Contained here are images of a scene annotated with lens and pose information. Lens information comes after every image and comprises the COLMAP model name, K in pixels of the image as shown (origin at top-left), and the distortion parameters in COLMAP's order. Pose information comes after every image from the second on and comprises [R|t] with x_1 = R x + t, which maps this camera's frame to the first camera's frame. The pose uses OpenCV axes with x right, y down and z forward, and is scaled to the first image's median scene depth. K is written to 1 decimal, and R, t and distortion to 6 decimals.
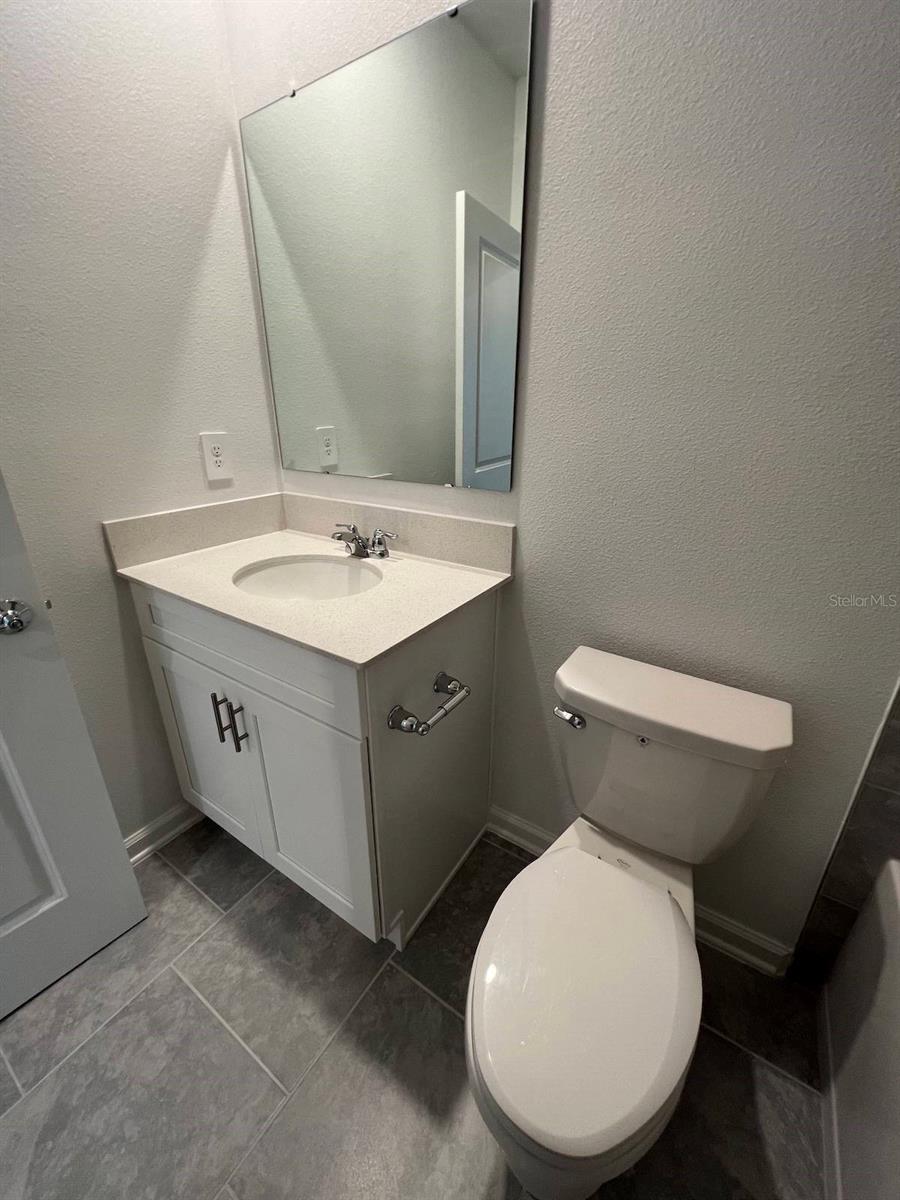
lens RADIAL K [[483.1, 0, 456.1], [0, 483.1, 598.4], [0, 0, 1]] dist [-0.001051, 0.001607]
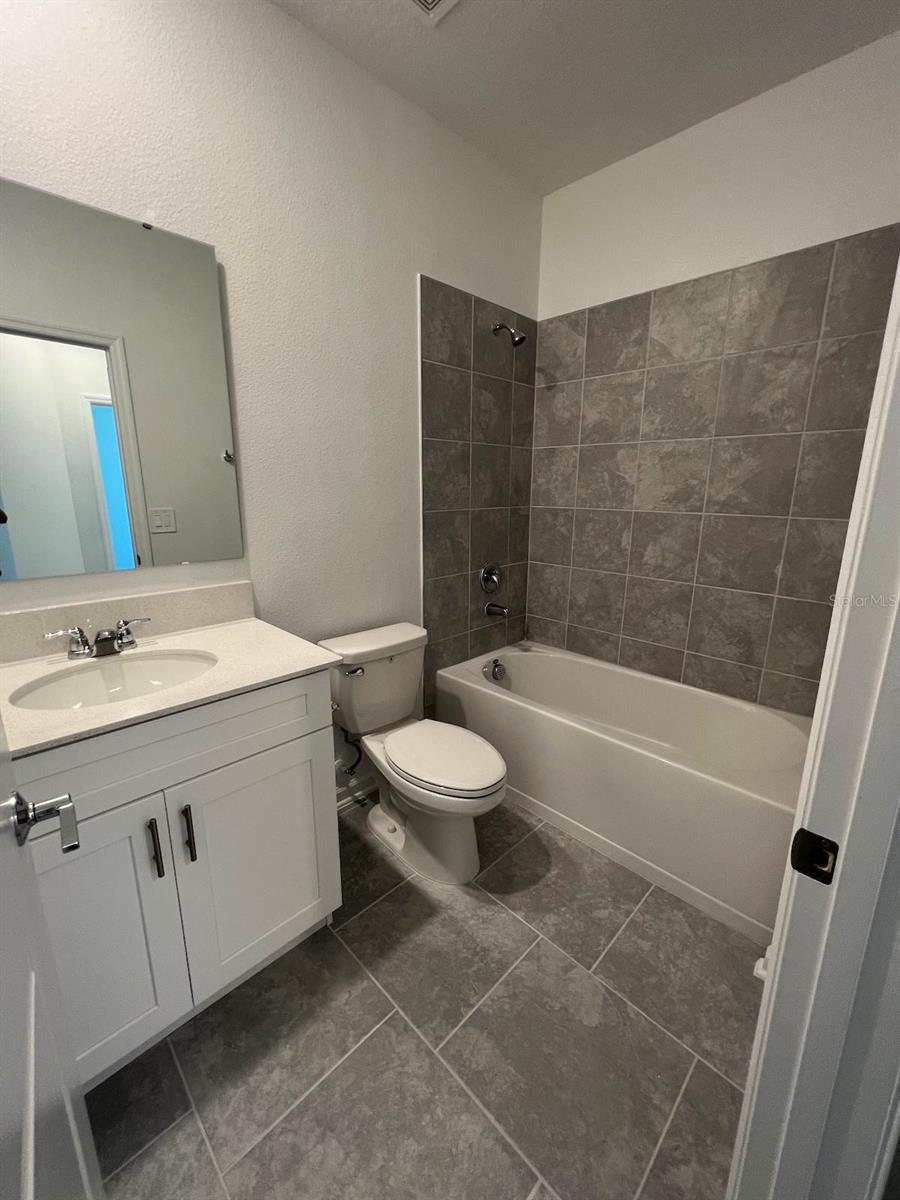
lens RADIAL K [[483.1, 0, 450.3], [0, 483.1, 603.0], [0, 0, 1]] dist [-0.001051, 0.001607]
pose [[0.195151, -0.226950, 0.954154, -1.005499], [0.360824, 0.921242, 0.145323, -0.083069], [-0.911988, 0.315921, 0.261670, 0.144642]]
